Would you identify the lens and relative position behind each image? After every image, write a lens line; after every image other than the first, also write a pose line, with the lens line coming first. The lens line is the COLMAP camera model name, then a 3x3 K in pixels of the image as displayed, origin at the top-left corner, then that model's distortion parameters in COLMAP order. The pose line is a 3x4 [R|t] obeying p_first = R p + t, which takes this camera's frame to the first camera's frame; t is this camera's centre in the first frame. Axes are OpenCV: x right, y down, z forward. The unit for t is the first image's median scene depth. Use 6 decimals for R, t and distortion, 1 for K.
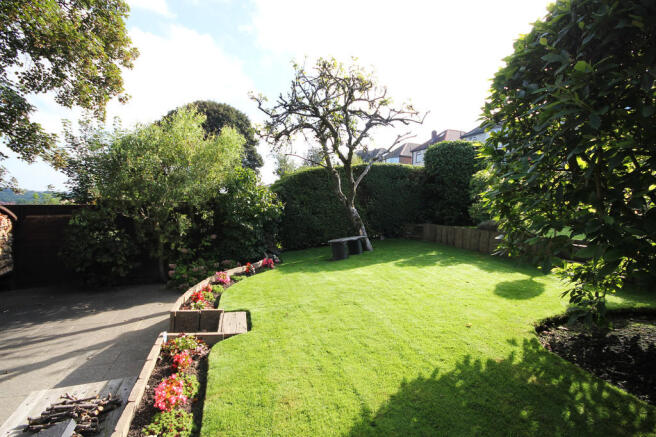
lens RADIAL K [[303.7, 0, 328.0], [0, 303.7, 220.2], [0, 0, 1]] dist [-0.000225, -0.003743]
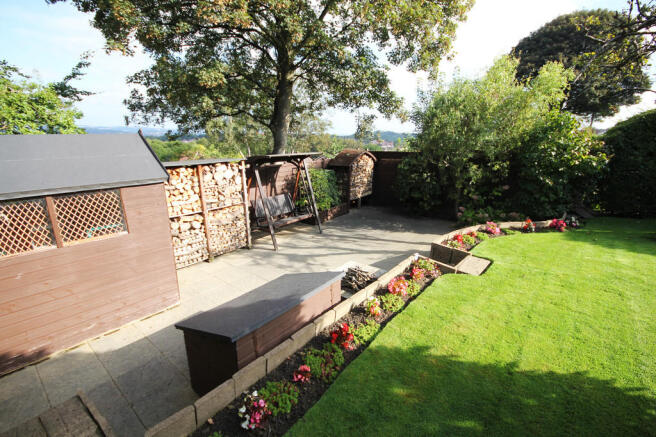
lens RADIAL K [[303.7, 0, 328.5], [0, 303.7, 220.5], [0, 0, 1]] dist [-0.000225, -0.003743]
pose [[0.532914, 0.209702, -0.819773, 0.186623], [-0.046106, 0.974562, 0.219325, -0.038574], [0.844913, -0.079085, 0.529026, -0.050044]]
